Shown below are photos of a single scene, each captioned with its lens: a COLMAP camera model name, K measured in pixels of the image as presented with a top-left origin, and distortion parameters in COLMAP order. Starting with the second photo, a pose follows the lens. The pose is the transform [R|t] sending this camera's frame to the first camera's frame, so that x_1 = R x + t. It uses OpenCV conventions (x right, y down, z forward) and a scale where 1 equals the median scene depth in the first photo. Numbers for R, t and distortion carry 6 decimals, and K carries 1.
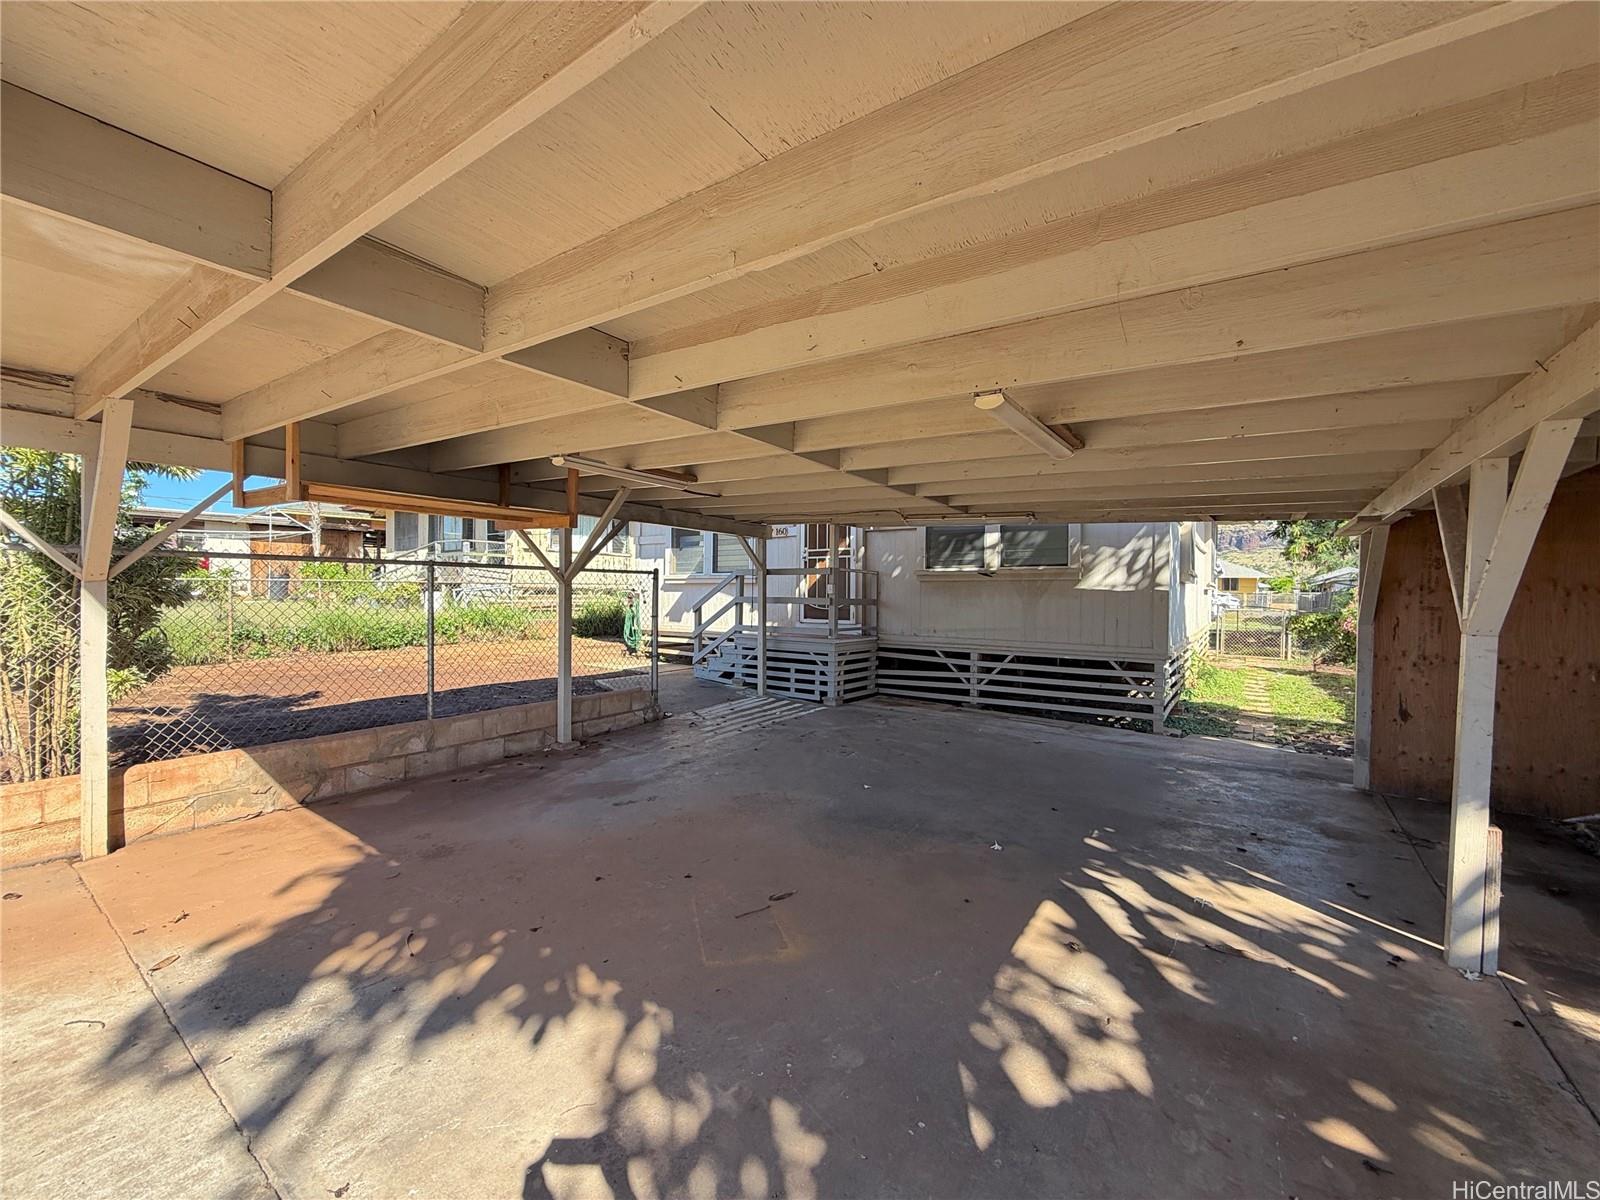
lens RADIAL K [[641.4, 0, 800.3], [0, 641.4, 598.2], [0, 0, 1]] dist [-0.000737, 0.000553]
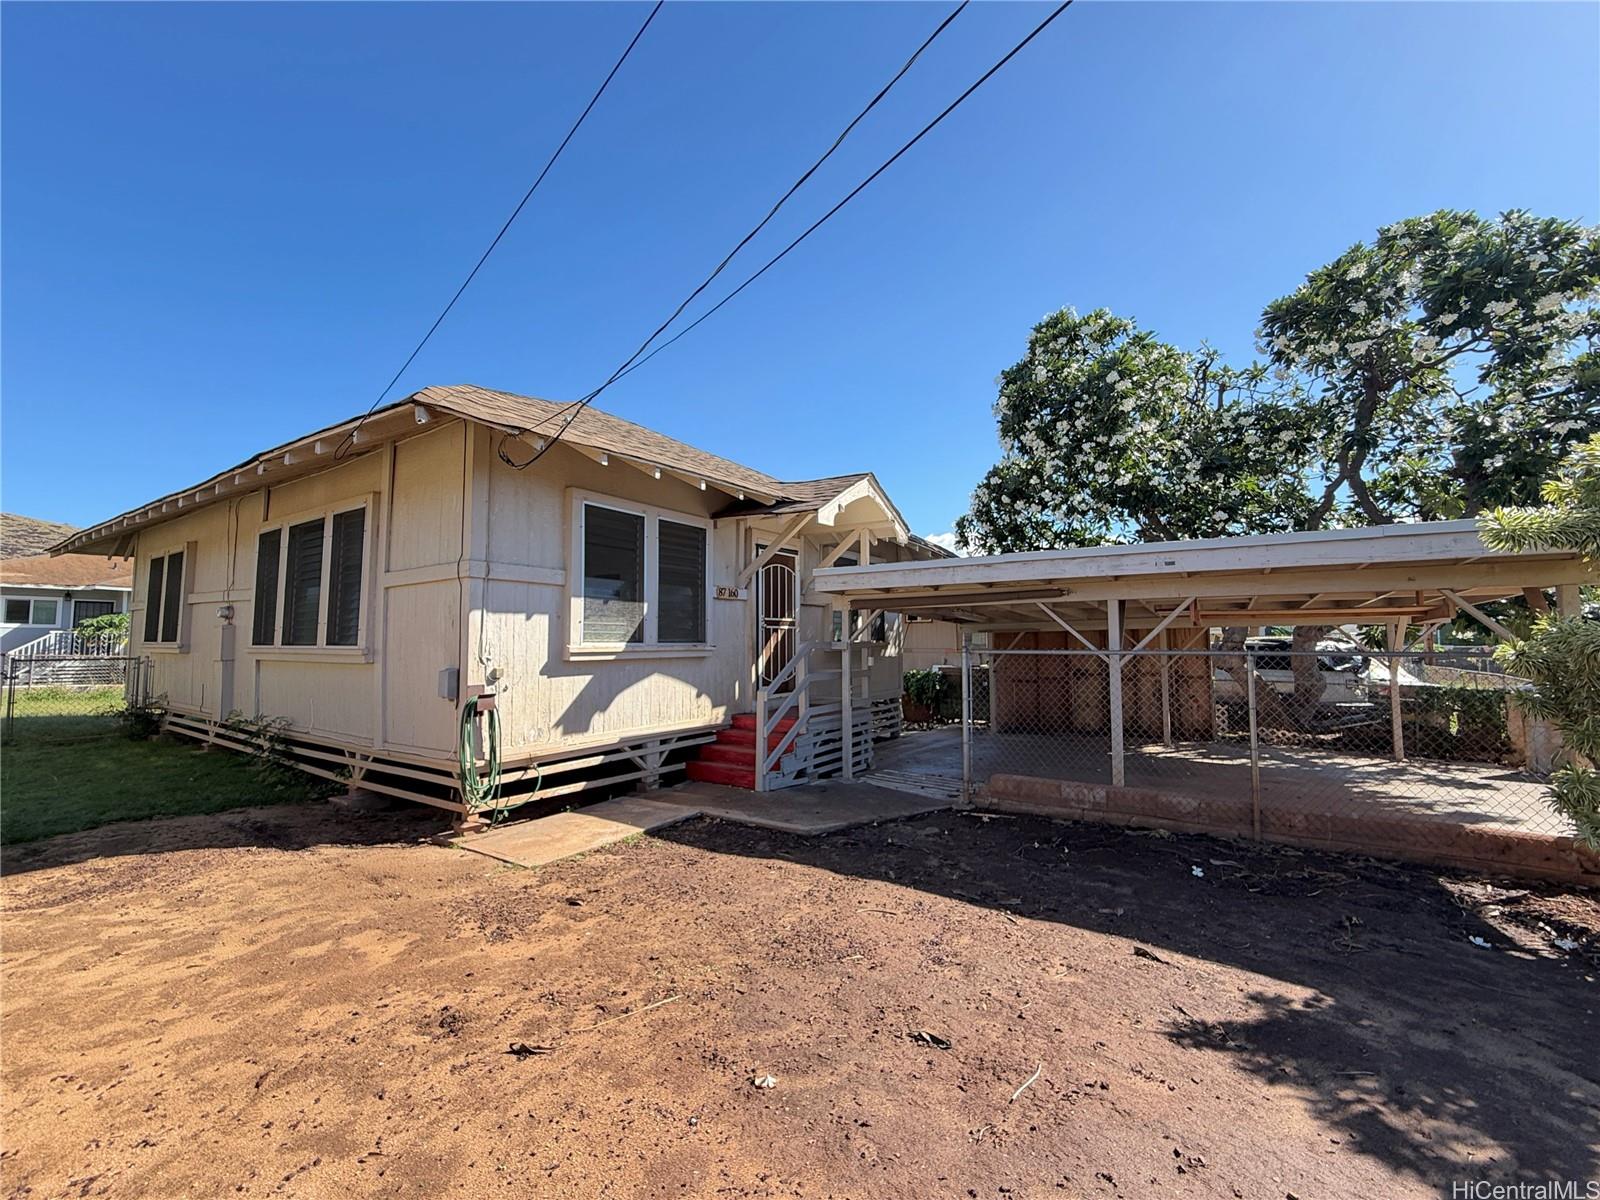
lens RADIAL K [[641.4, 0, 794.9], [0, 641.4, 598.3], [0, 0, 1]] dist [-0.000737, 0.000553]
pose [[-0.019767, 0.062877, 0.997826, -1.019401], [0.017910, 0.997883, -0.062526, -0.053264], [-0.999644, 0.016635, -0.020851, 1.123611]]
